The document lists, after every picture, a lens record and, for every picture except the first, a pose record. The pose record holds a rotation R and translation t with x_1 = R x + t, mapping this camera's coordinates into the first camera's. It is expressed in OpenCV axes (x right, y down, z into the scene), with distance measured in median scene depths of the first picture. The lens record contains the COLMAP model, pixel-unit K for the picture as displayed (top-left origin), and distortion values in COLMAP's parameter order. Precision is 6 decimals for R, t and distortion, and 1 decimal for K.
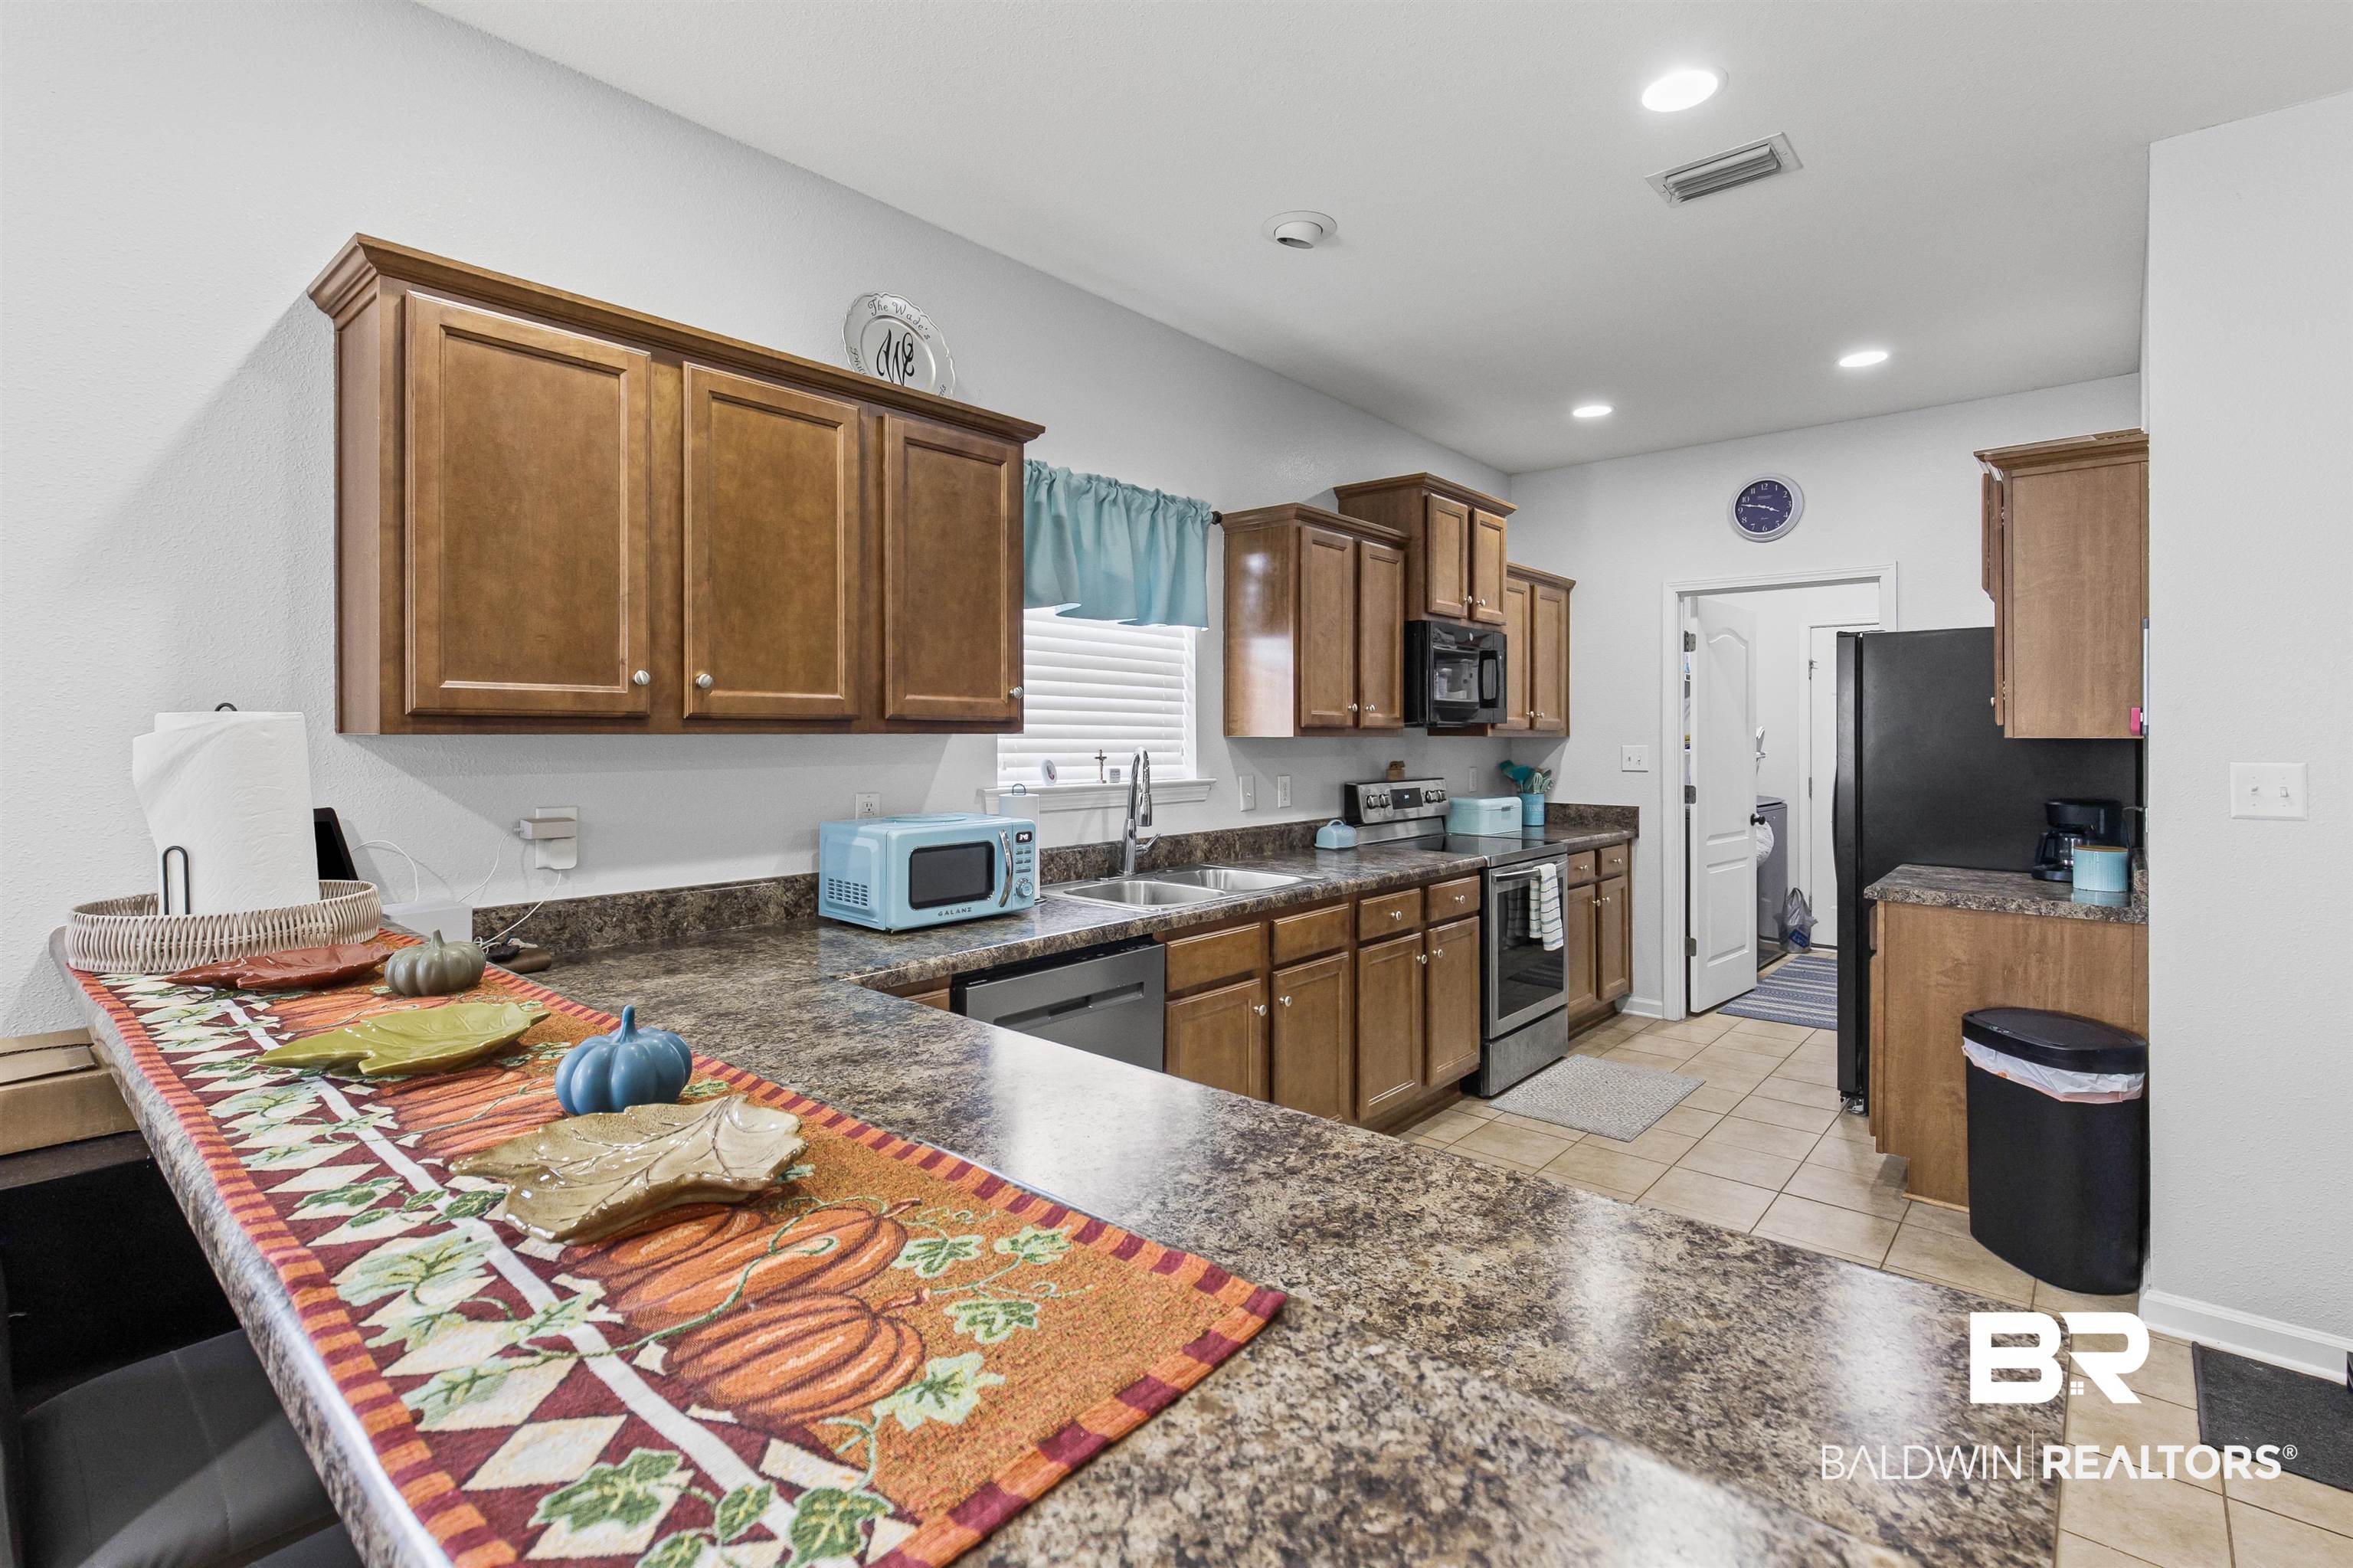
lens RADIAL K [[1082.4, 0, 1184.7], [0, 1082.4, 761.0], [0, 0, 1]] dist [0.000621, -0.000333]
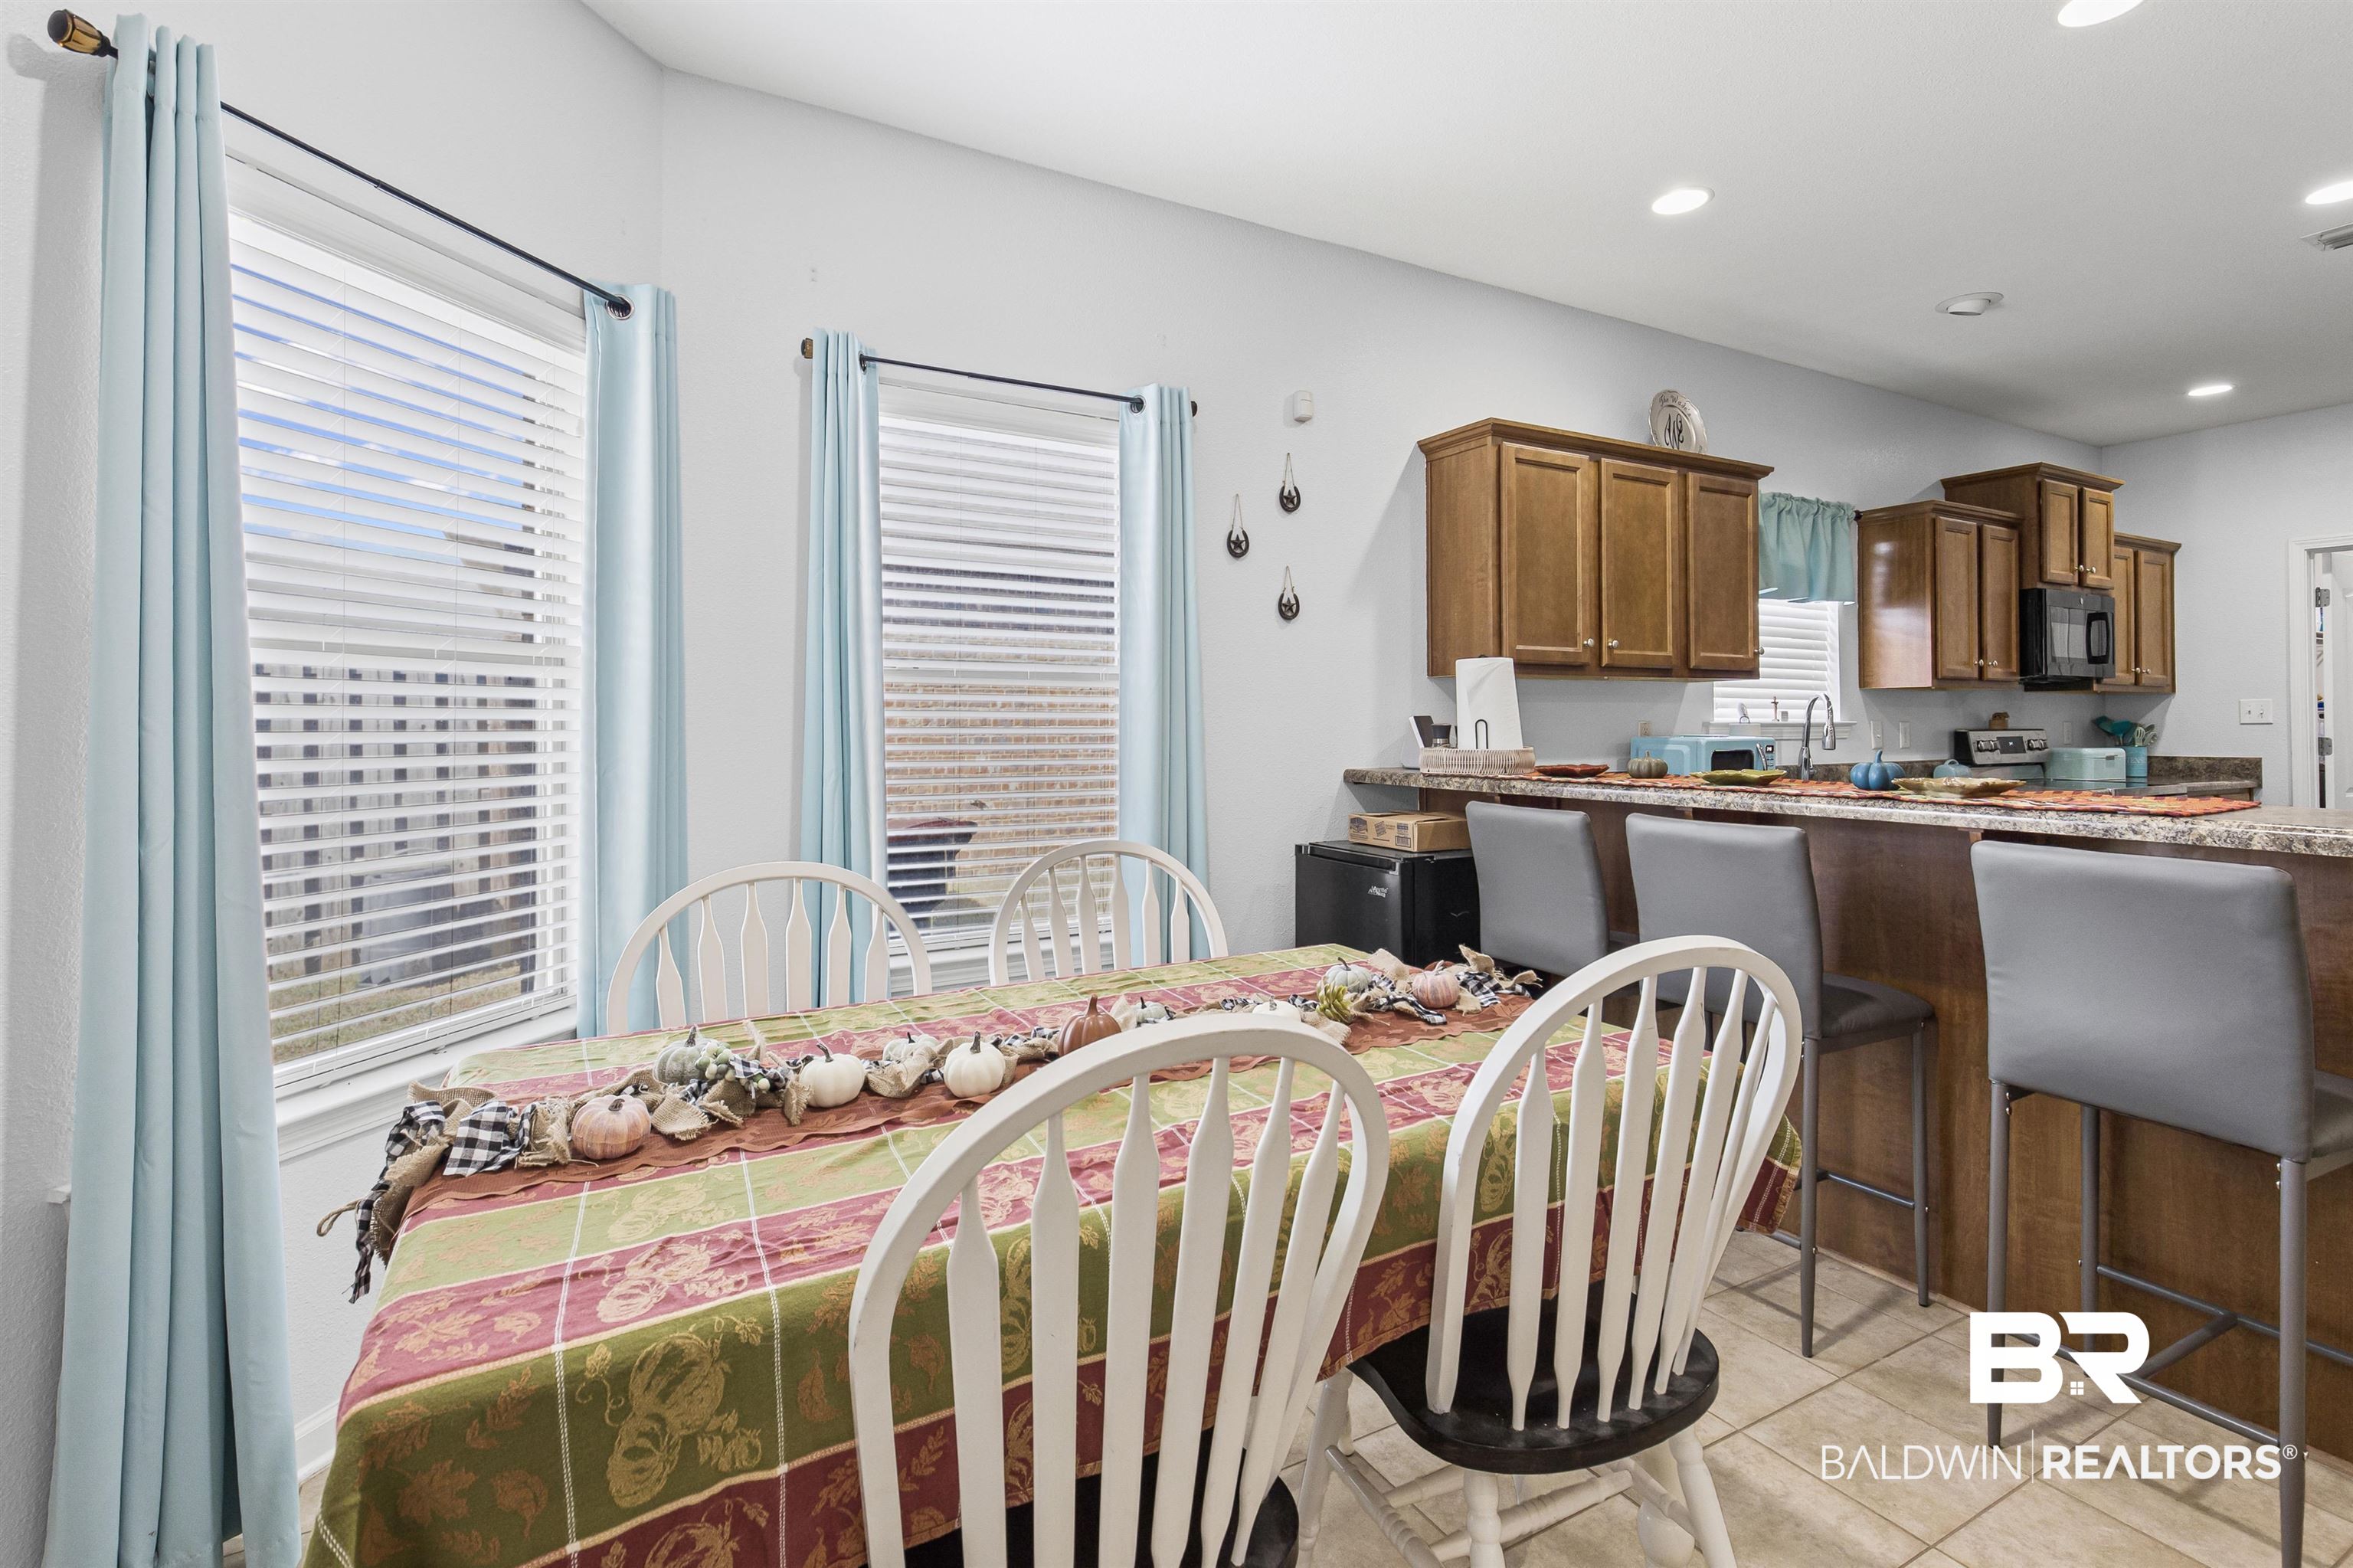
lens RADIAL K [[1082.4, 0, 1230.7], [0, 1082.4, 727.6], [0, 0, 1]] dist [0.000621, -0.000333]
pose [[0.944794, -0.003200, -0.327649, -0.241532], [-0.002358, 0.999860, -0.016564, 0.045297], [0.327656, 0.016422, 0.944654, -0.421695]]
